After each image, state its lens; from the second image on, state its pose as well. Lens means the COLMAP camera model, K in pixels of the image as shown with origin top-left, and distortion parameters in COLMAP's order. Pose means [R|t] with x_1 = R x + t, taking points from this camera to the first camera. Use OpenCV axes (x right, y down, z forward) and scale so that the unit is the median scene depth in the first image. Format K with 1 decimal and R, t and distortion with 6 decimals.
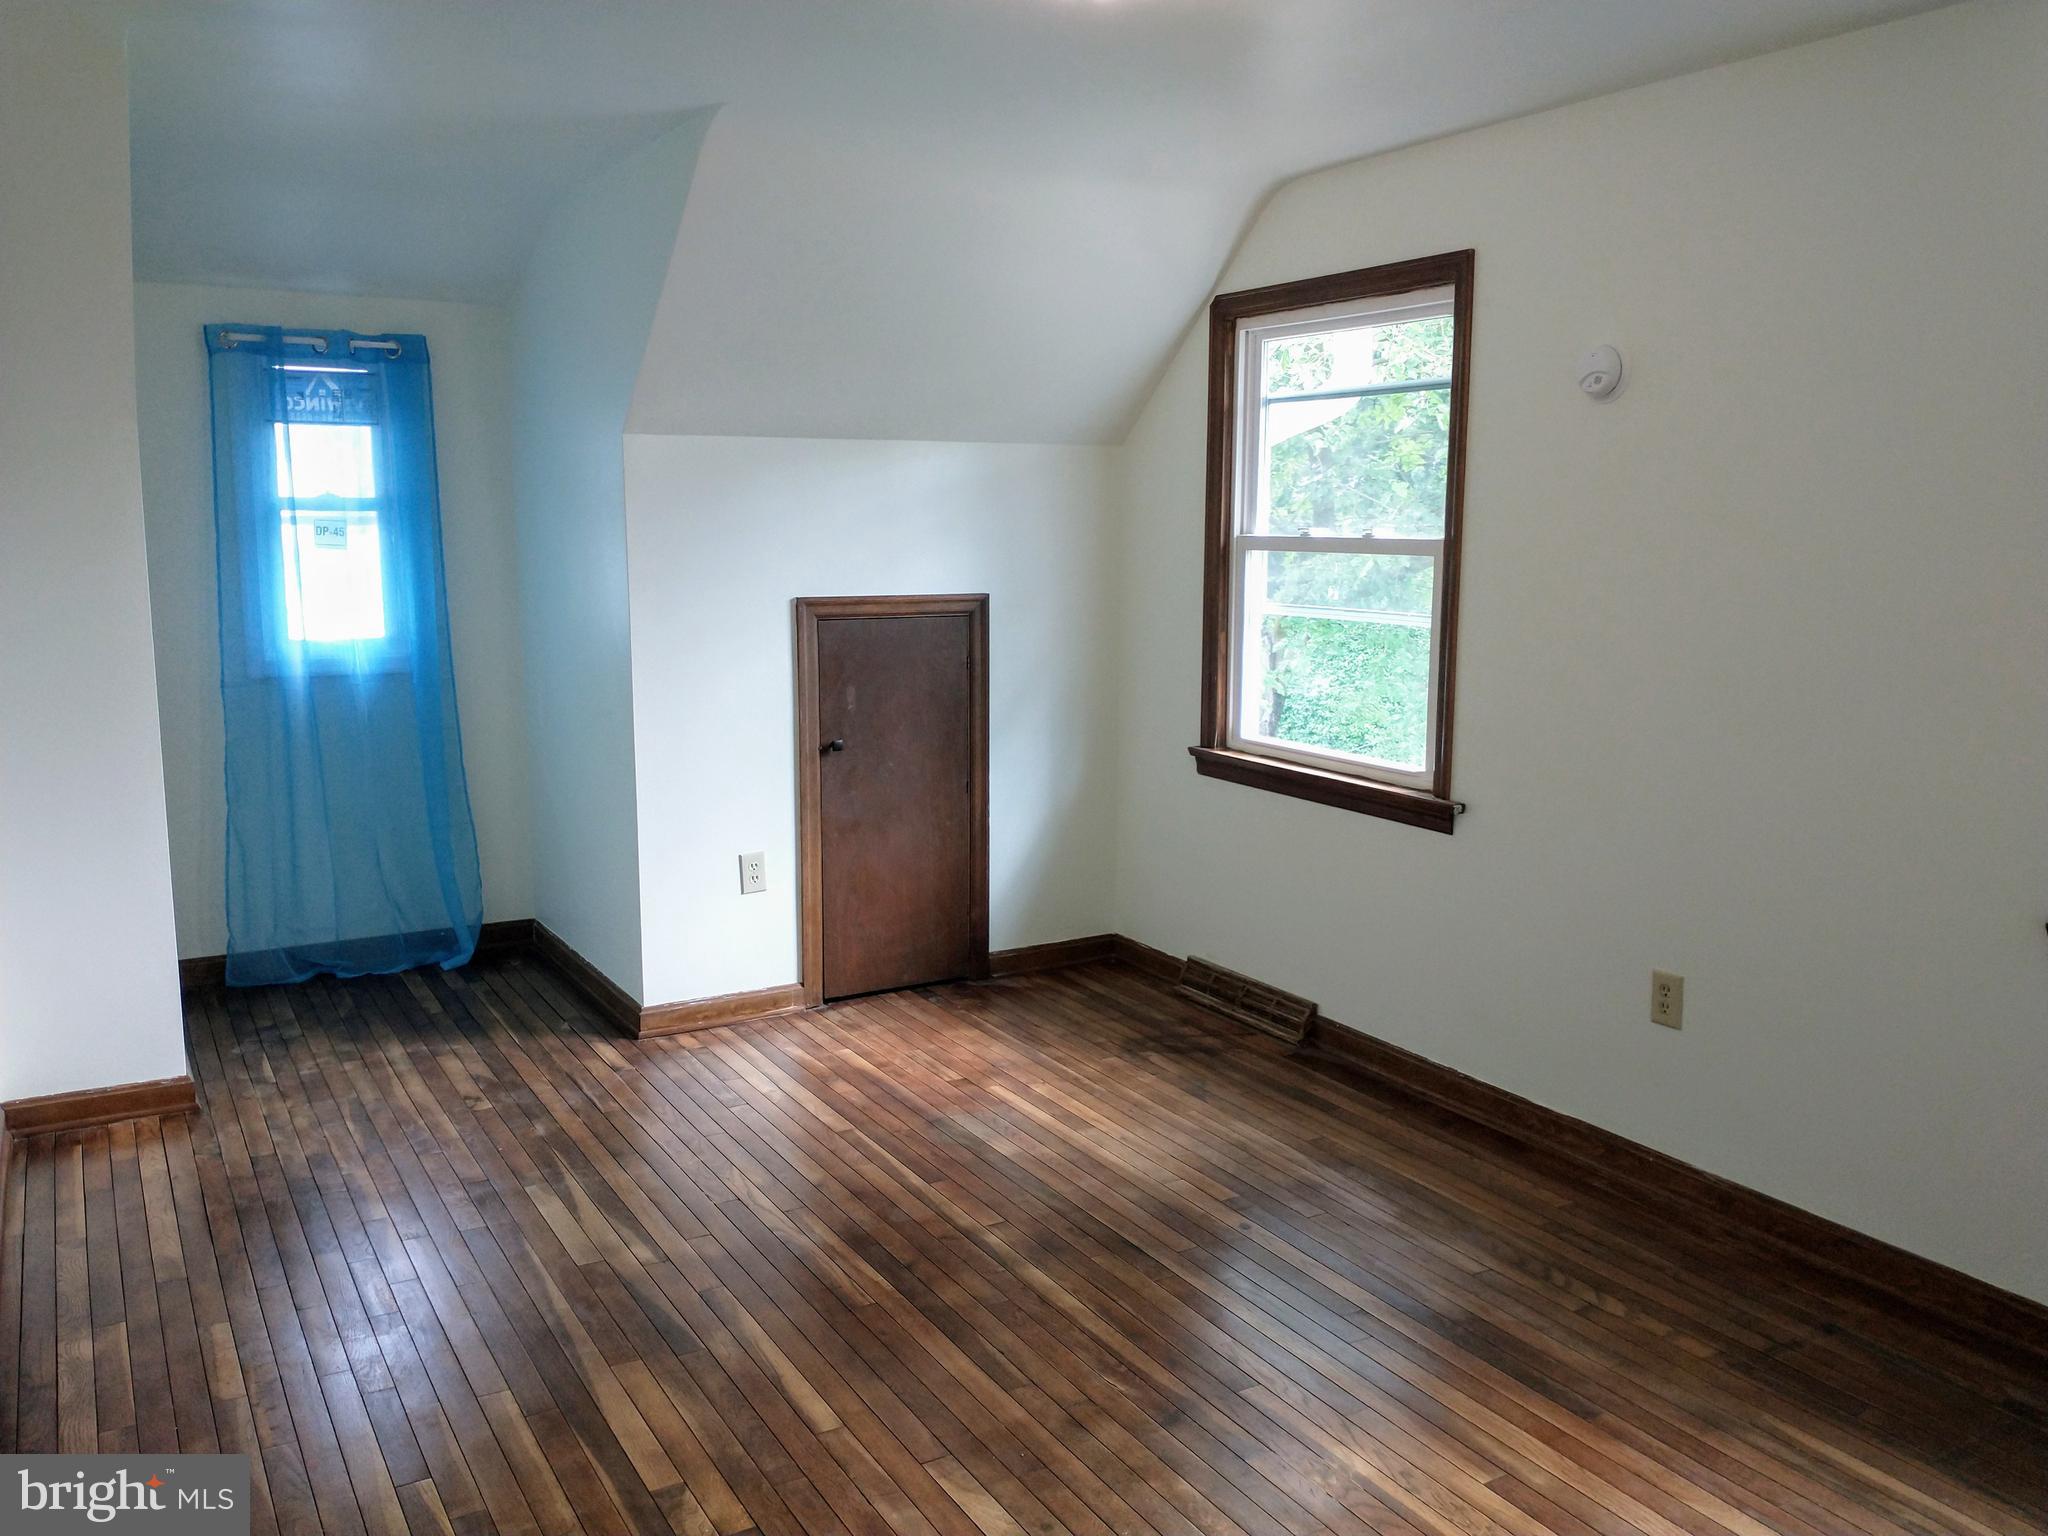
lens RADIAL K [[1648.2, 0, 1024.0], [0, 1648.2, 768.0], [0, 0, 1]] dist [0.074613, -0.147315]
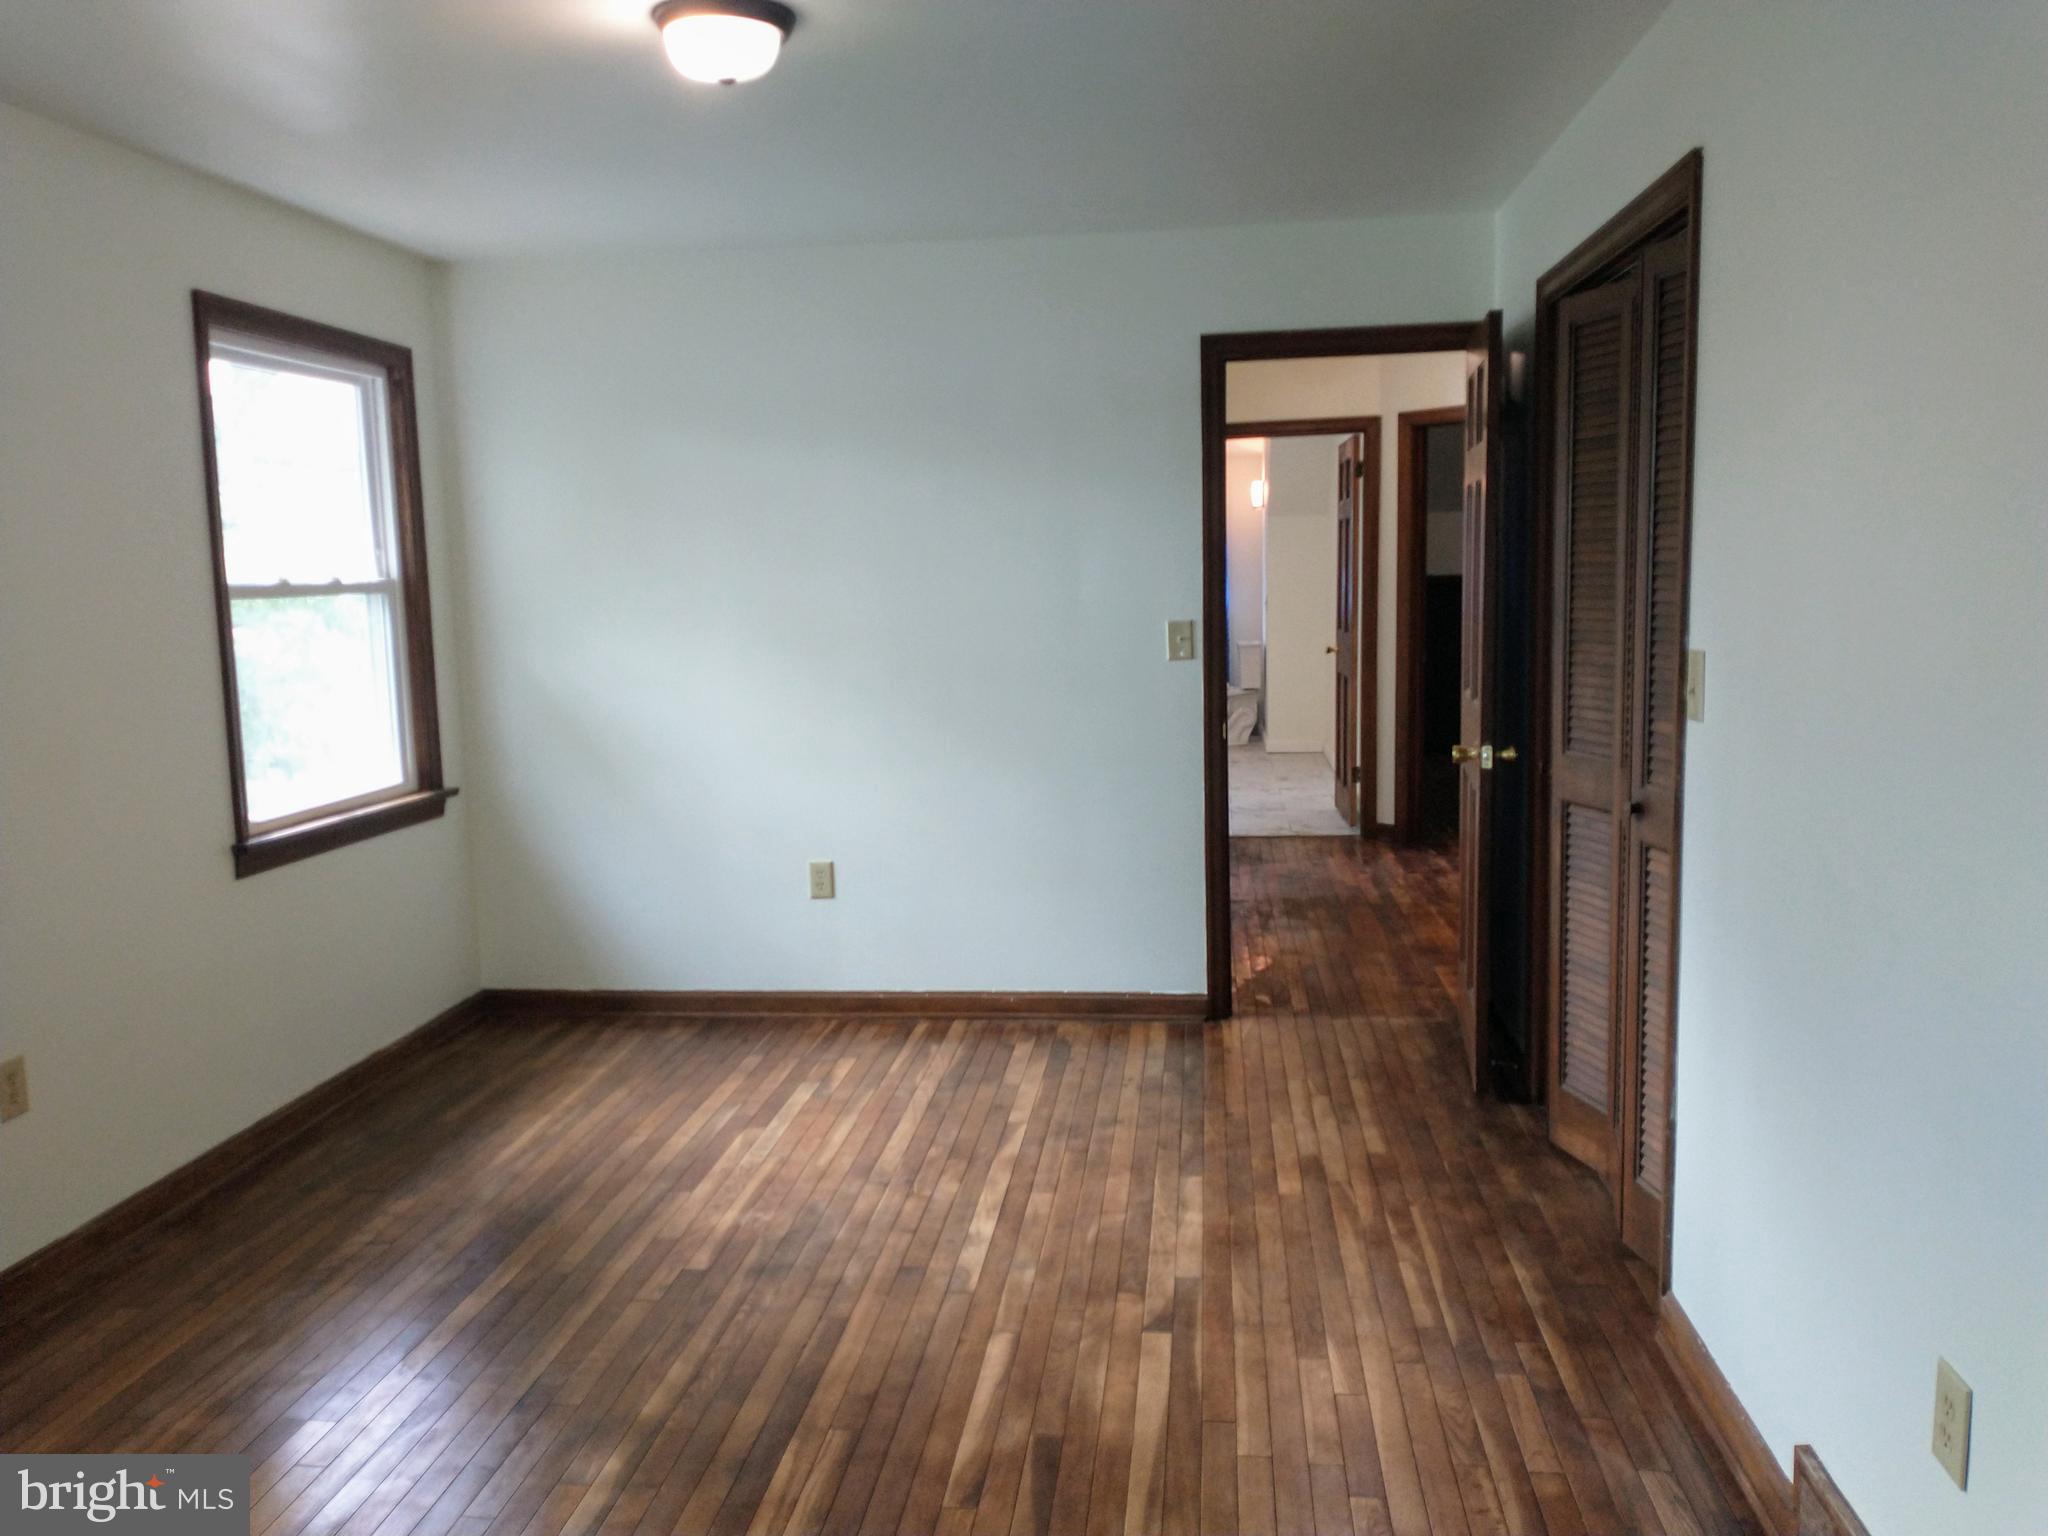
lens RADIAL K [[1648.2, 0, 1024.0], [0, 1648.2, 768.0], [0, 0, 1]] dist [0.074613, -0.147315]
pose [[-0.800623, -0.059726, 0.596184, -0.450231], [0.112790, 0.962208, 0.247861, -0.147305], [-0.588457, 0.265686, -0.763629, 1.011766]]
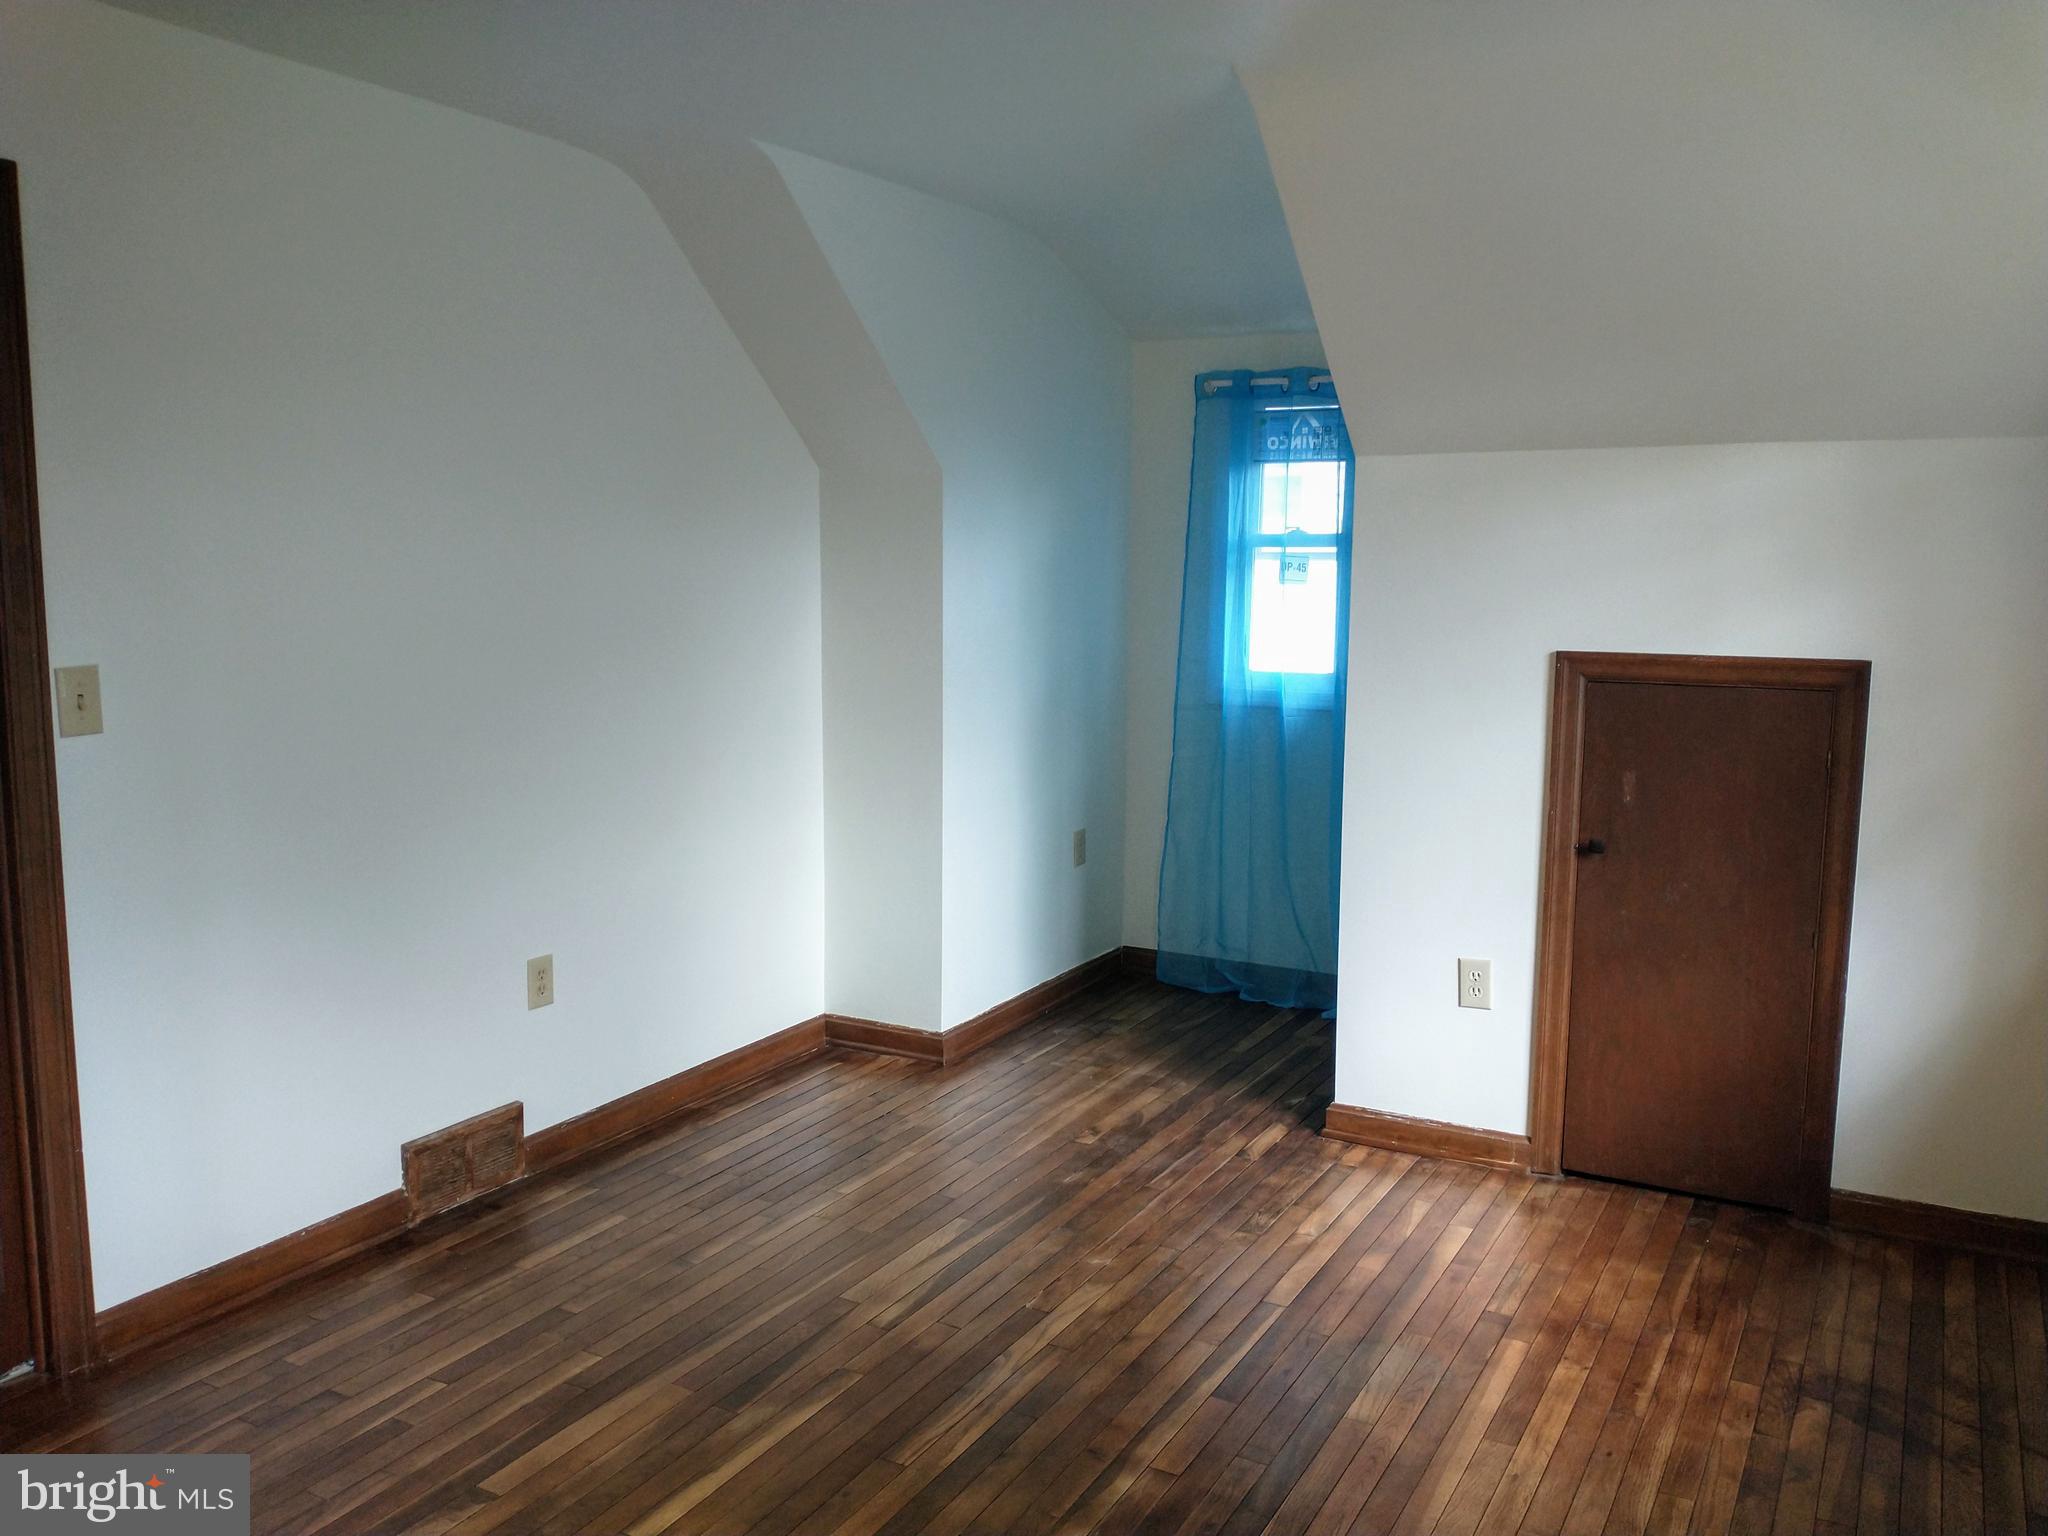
lens RADIAL K [[1637.4, 0, 1024.0], [0, 1637.4, 768.0], [0, 0, 1]] dist [0.077385, -0.127625]
pose [[0.509054, 0.114099, -0.853138, 0.414364], [-0.135764, 0.989411, 0.051317, -0.054844], [0.849960, 0.089703, 0.519155, 0.386701]]
